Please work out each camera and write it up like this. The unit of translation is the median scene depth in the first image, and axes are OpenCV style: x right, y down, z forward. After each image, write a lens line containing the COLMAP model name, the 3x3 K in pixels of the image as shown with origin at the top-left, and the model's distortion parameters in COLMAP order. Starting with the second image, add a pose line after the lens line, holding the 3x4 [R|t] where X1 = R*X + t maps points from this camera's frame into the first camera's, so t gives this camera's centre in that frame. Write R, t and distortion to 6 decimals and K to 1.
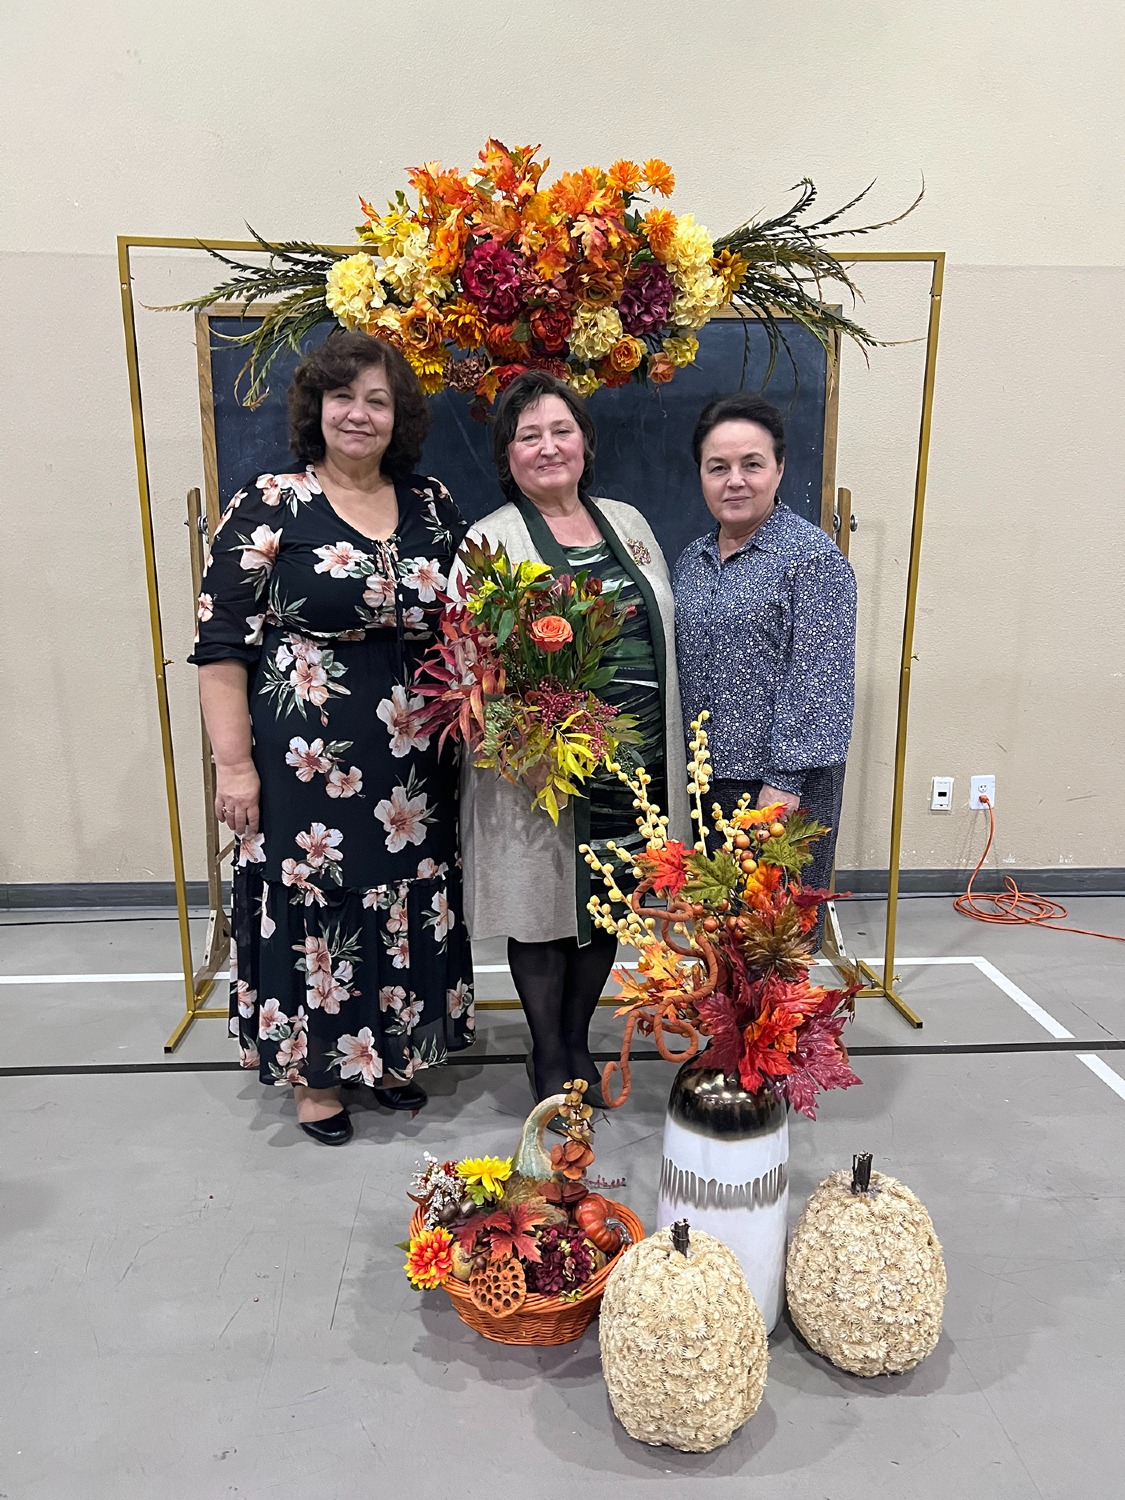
lens RADIAL K [[1136.5, 0, 559.0], [0, 1136.5, 756.3], [0, 0, 1]] dist [0.028986, -0.028074]
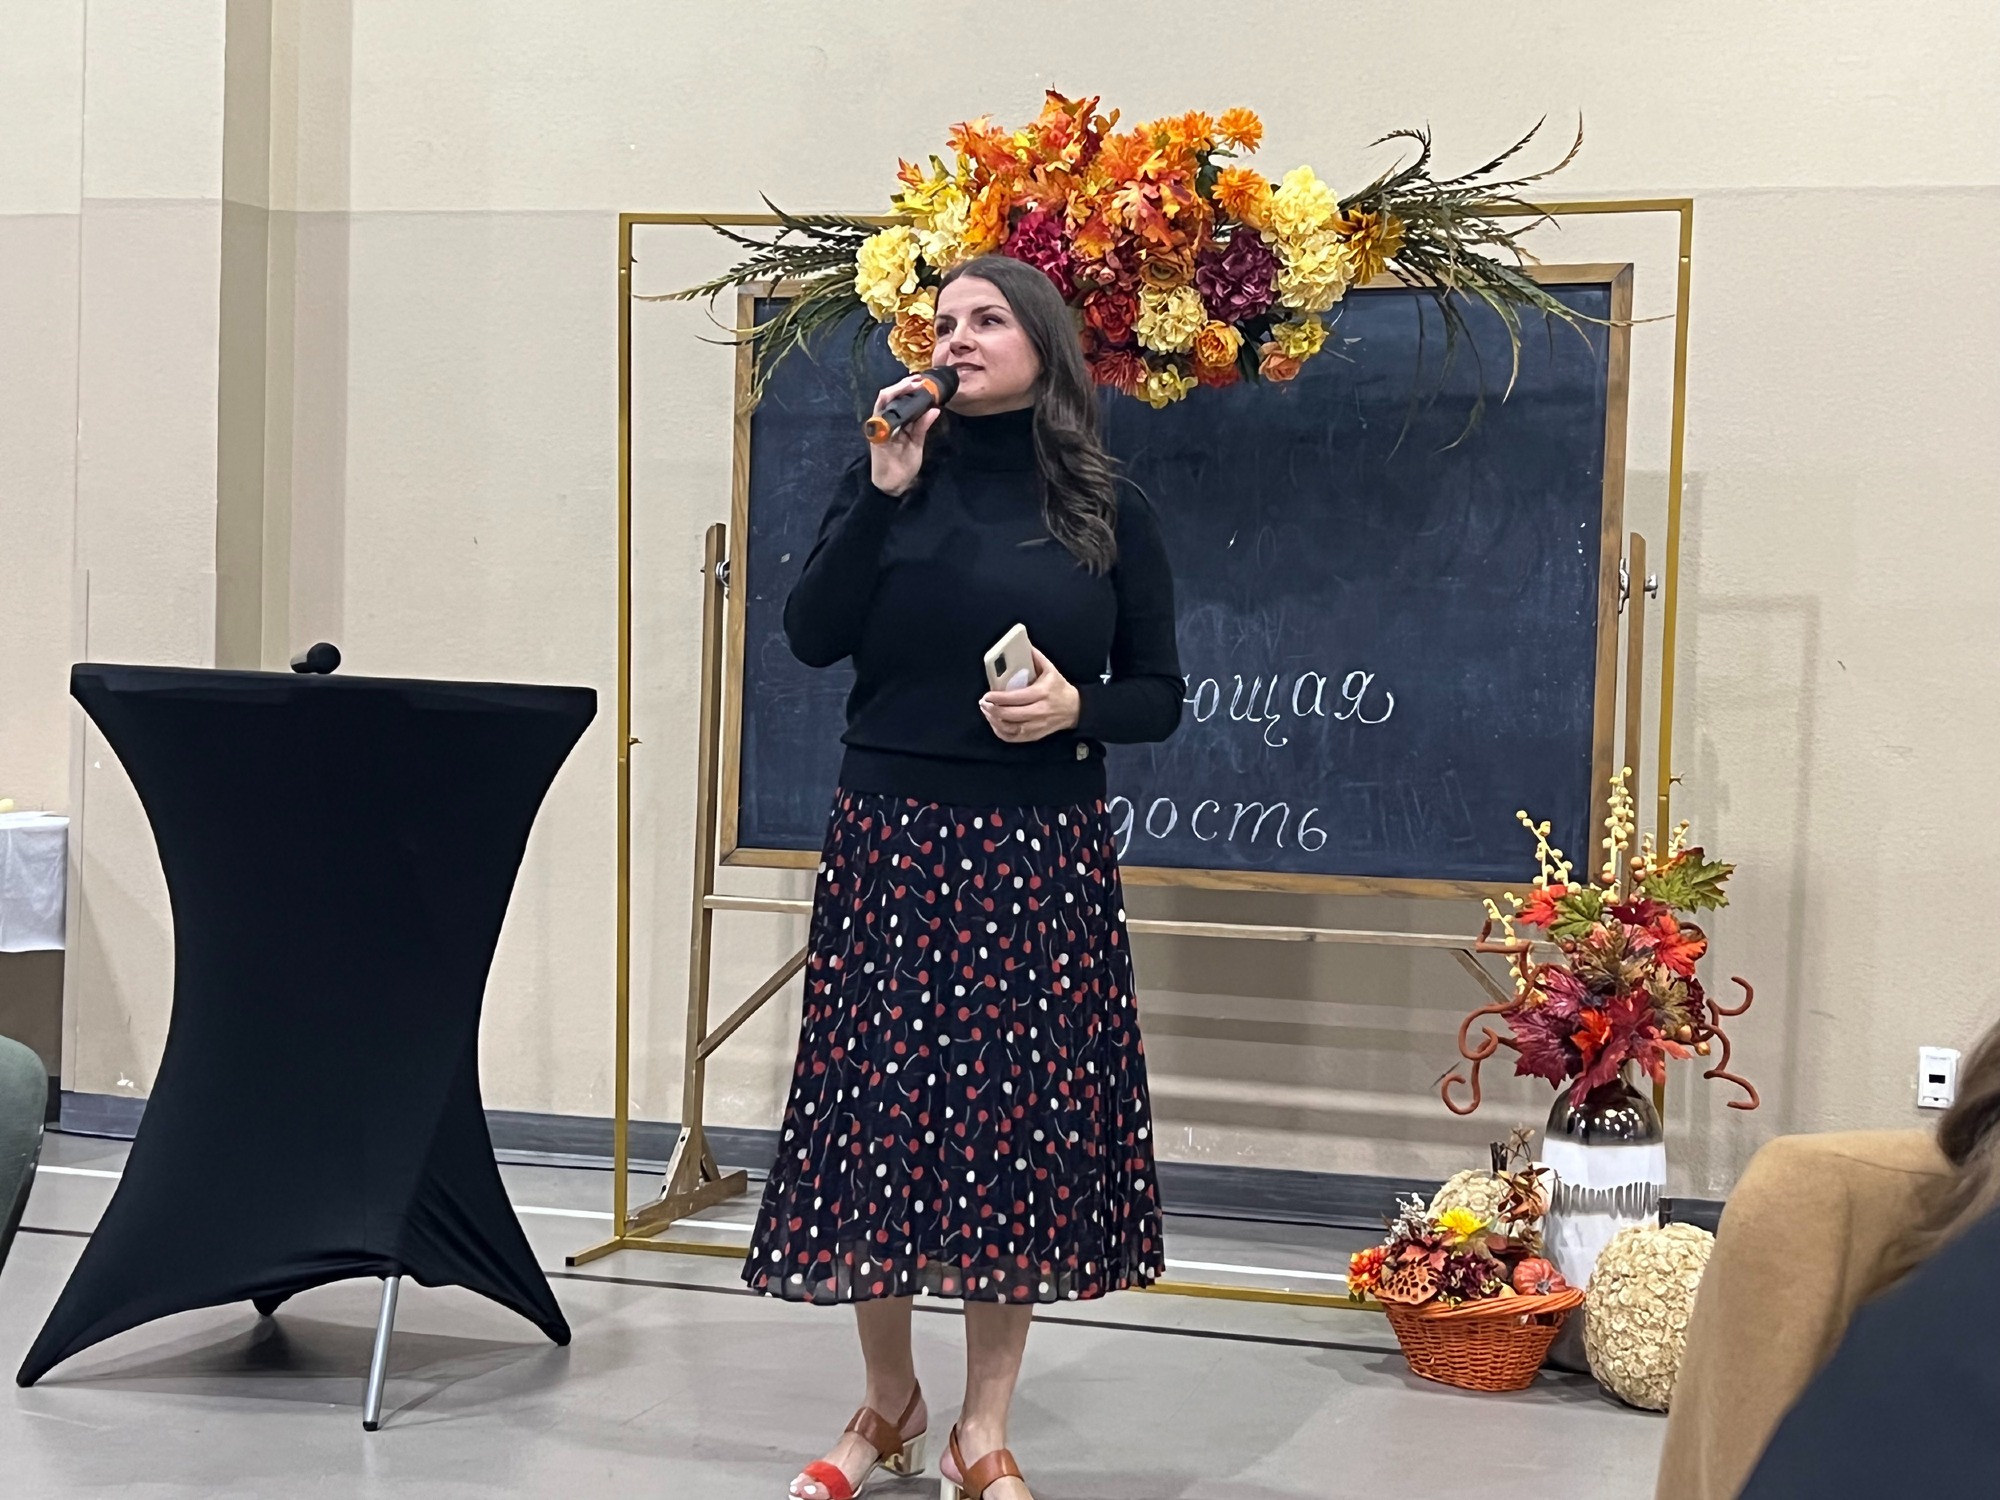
lens RADIAL K [[2920.8, 0, 1022.5], [0, 2920.8, 757.0], [0, 0, 1]] dist [0.141950, 0.000000]
pose [[0.944703, 0.035997, -0.325945, 0.595246], [-0.094874, 0.981451, -0.166589, 0.253525], [0.313903, 0.188301, 0.930595, -0.806314]]
